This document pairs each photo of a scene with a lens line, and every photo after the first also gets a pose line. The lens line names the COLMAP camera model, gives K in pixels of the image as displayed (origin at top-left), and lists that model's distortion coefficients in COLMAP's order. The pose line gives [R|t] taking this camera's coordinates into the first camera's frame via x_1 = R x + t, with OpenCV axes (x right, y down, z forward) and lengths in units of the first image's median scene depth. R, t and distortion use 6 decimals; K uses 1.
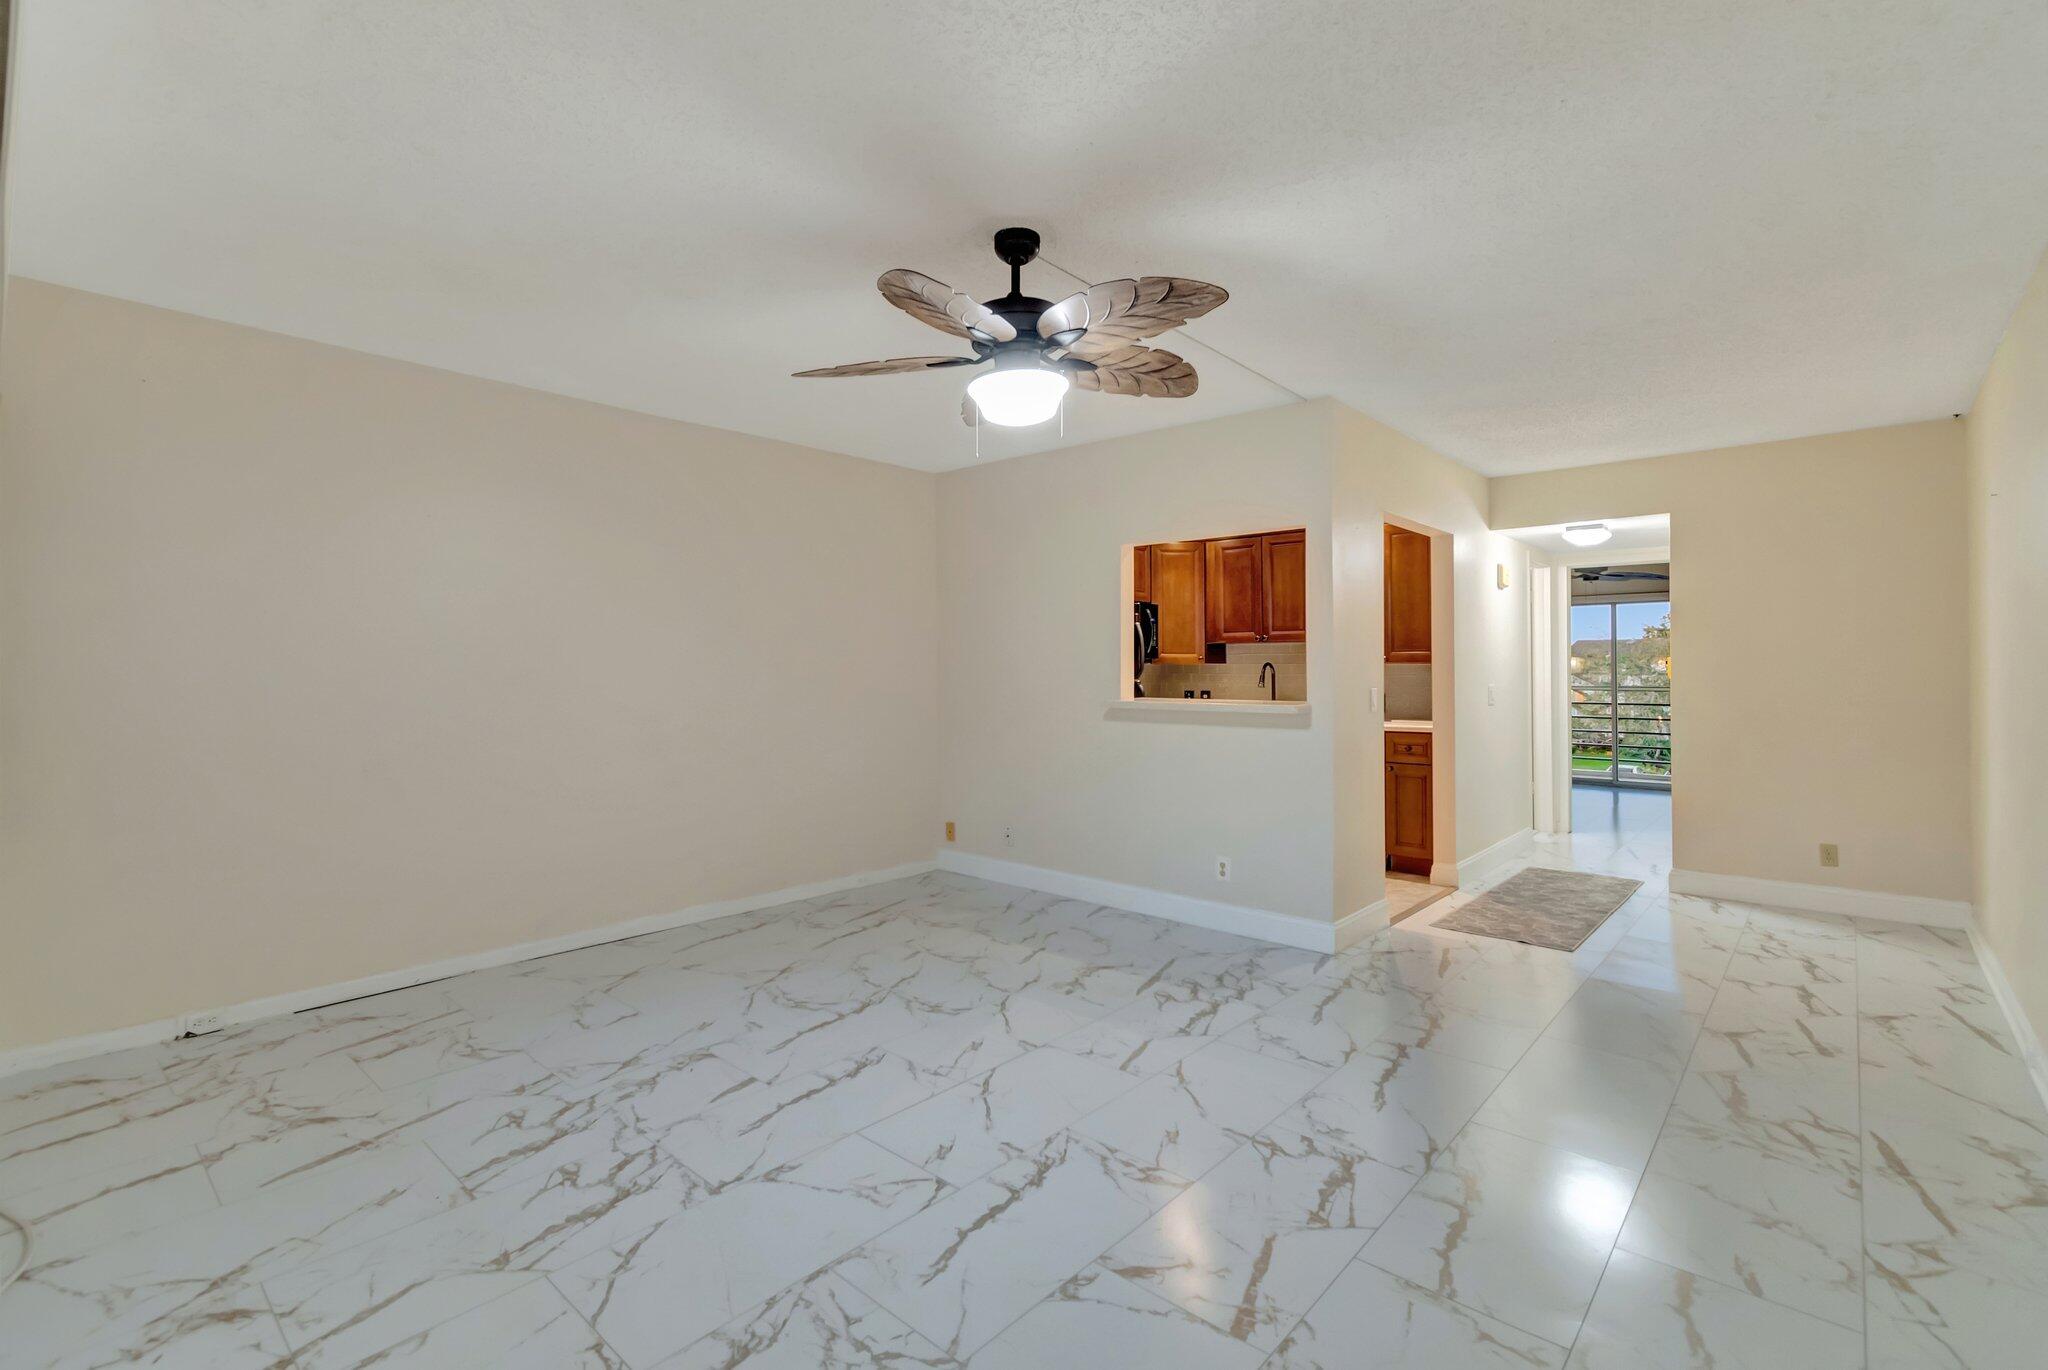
lens RADIAL K [[929.4, 0, 1014.6], [0, 929.4, 672.9], [0, 0, 1]] dist [0.001613, -0.001148]
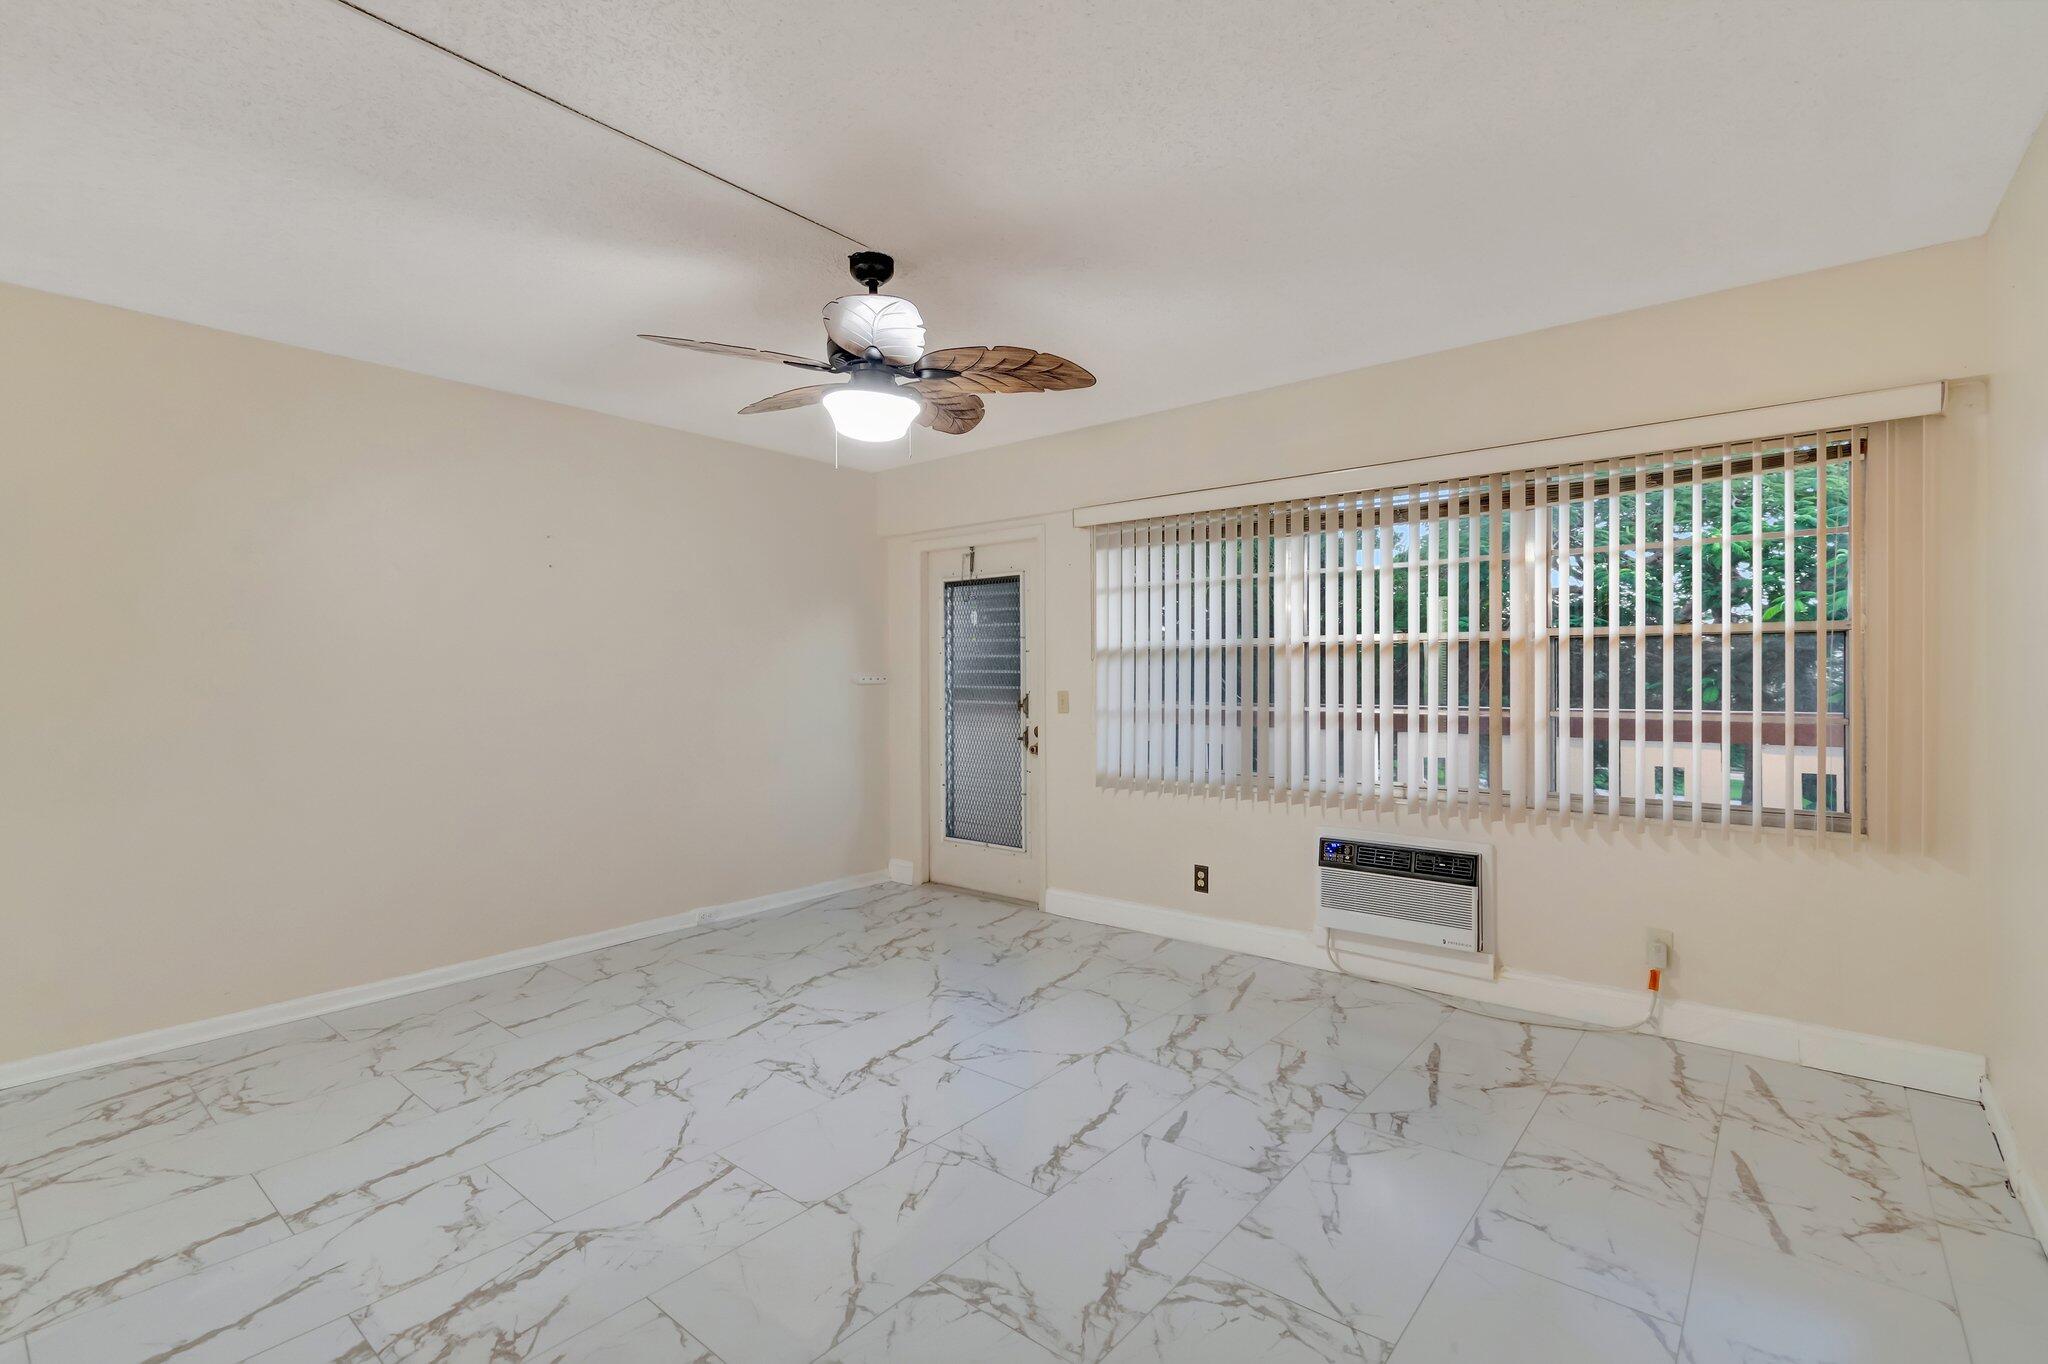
lens RADIAL K [[929.4, 0, 1014.6], [0, 929.4, 669.9], [0, 0, 1]] dist [0.001613, -0.001148]
pose [[-0.999518, 0.003135, -0.030893, -0.105230], [0.003146, 0.999995, -0.000311, -0.006560], [0.030892, -0.000408, -0.999523, 1.791539]]
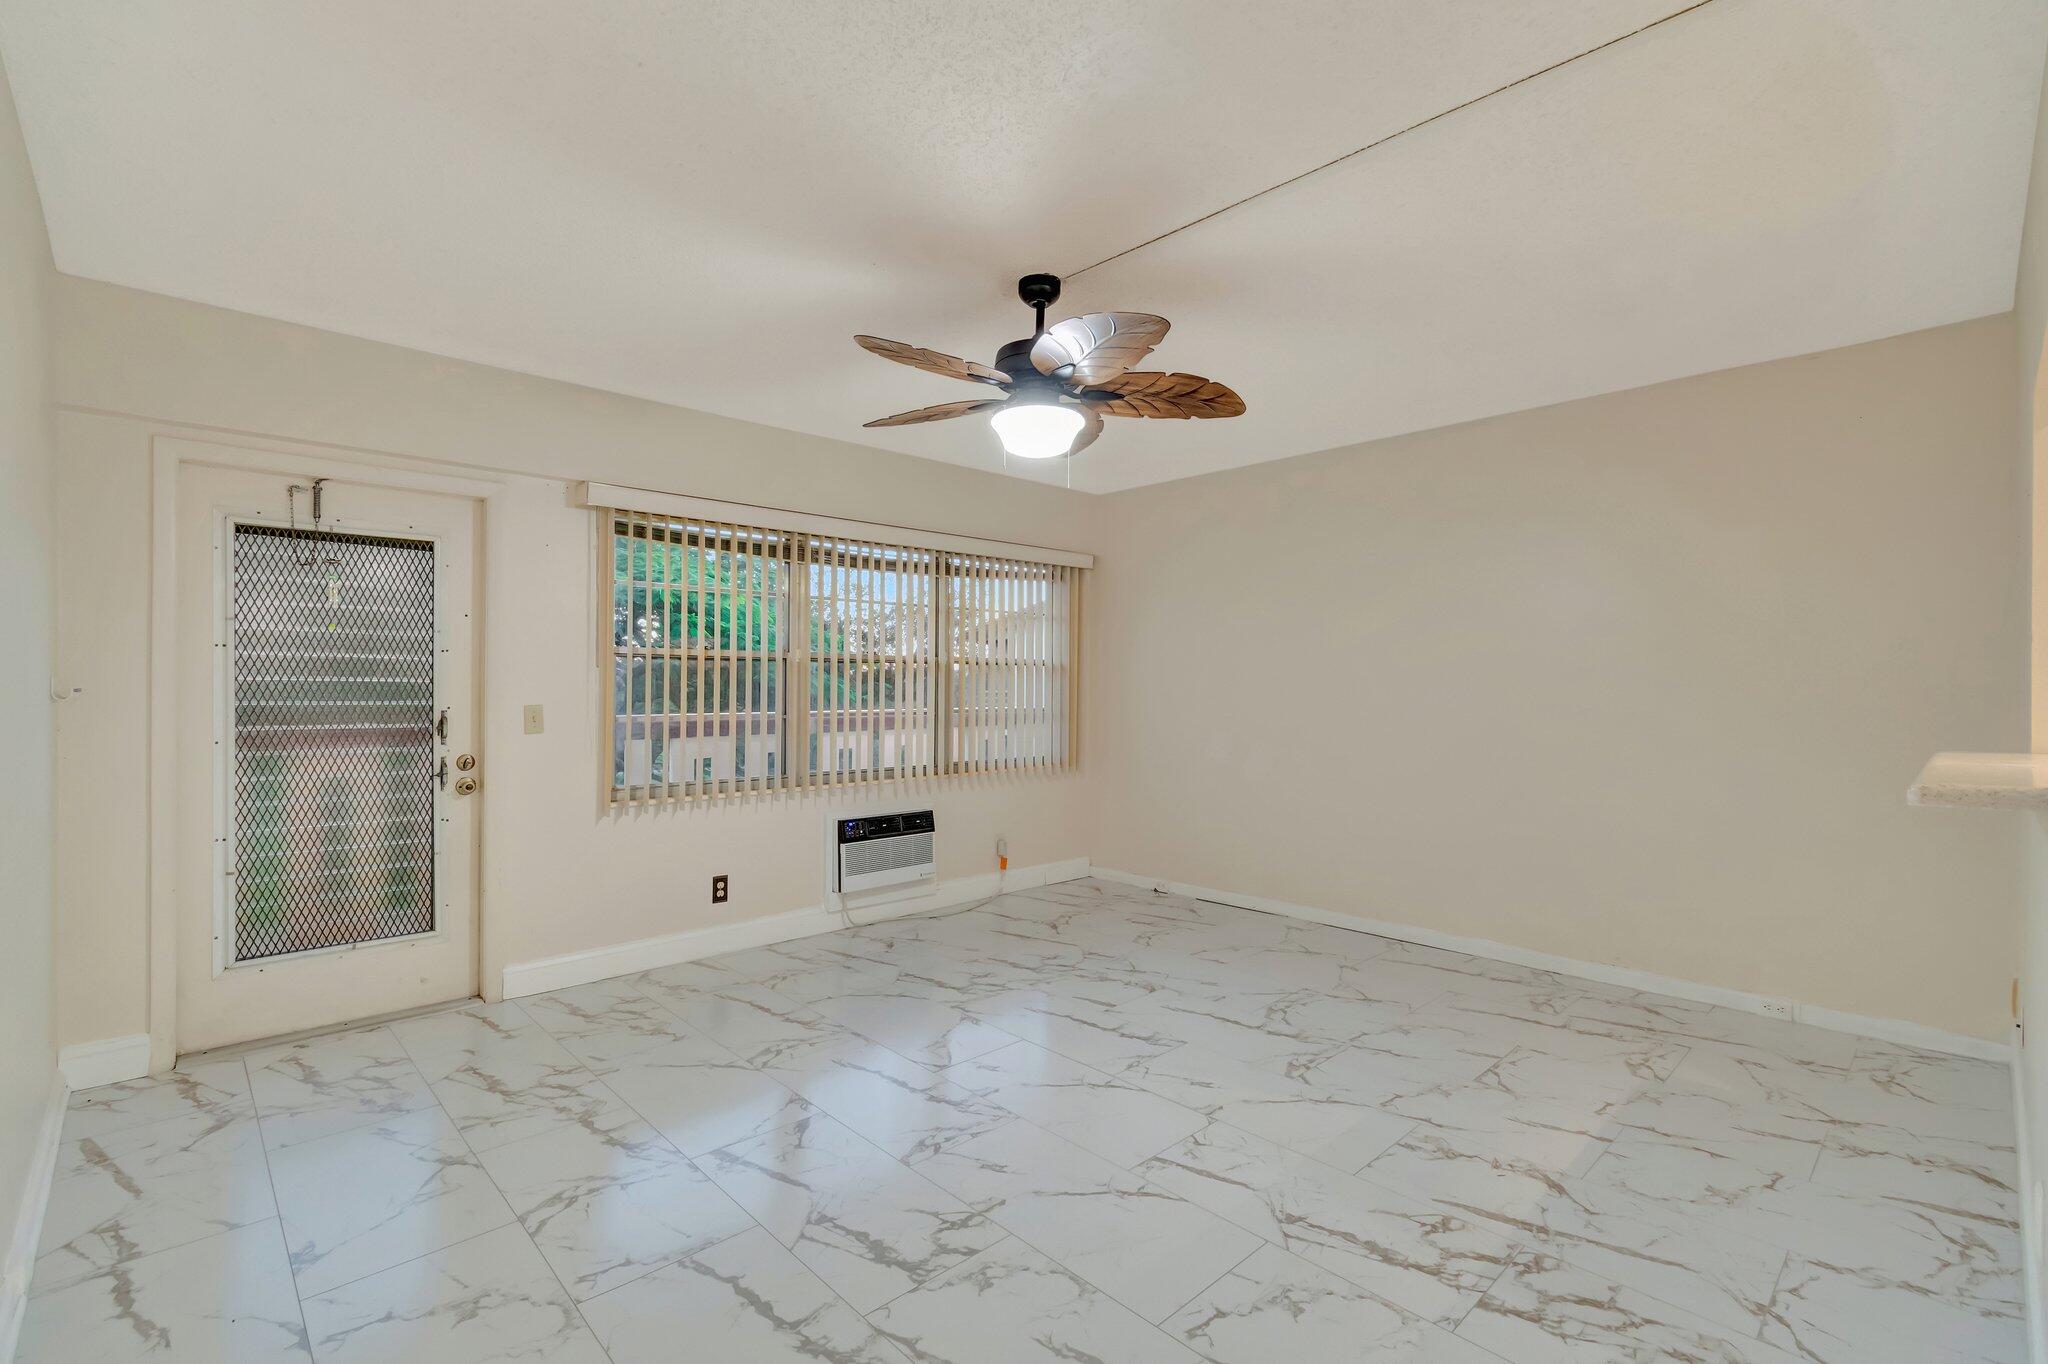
lens RADIAL K [[915.9, 0, 1004.0], [0, 915.9, 688.6], [0, 0, 1]] dist [-0.000010, -0.001289]
pose [[-0.095608, 0.003404, -0.995413, 0.937528], [-0.005962, 0.999974, 0.003992, -0.001297], [0.995401, 0.006316, -0.095585, 0.926190]]
